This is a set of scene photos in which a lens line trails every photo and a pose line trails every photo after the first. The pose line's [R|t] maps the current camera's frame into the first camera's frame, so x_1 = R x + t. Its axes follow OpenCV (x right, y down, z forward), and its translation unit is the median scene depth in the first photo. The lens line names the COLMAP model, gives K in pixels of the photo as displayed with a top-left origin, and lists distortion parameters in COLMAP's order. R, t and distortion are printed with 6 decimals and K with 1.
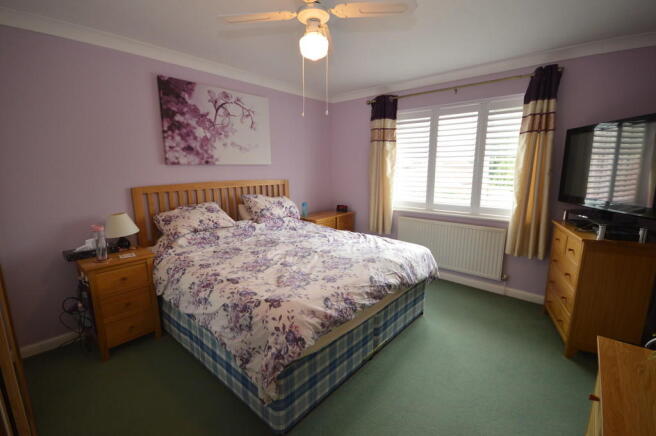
lens RADIAL K [[291.3, 0, 328.8], [0, 291.3, 218.8], [0, 0, 1]] dist [0.001014, 0.000409]
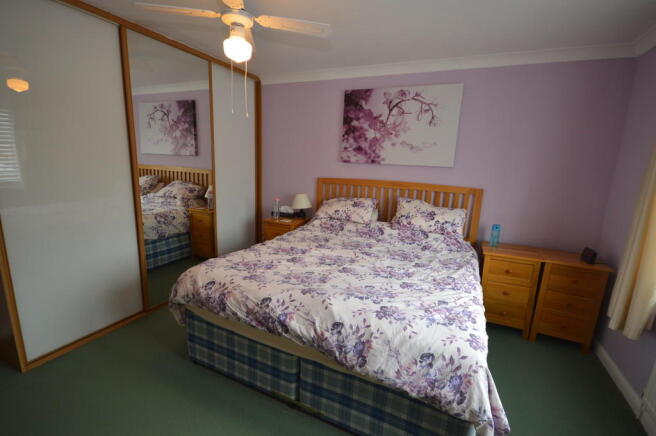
lens RADIAL K [[291.3, 0, 328.8], [0, 291.3, 218.8], [0, 0, 1]] dist [0.001014, 0.000409]
pose [[0.277591, 0.206088, -0.938334, 0.616841], [-0.212012, 0.965780, 0.149395, -0.121411], [0.937013, 0.157468, 0.311785, 0.573035]]
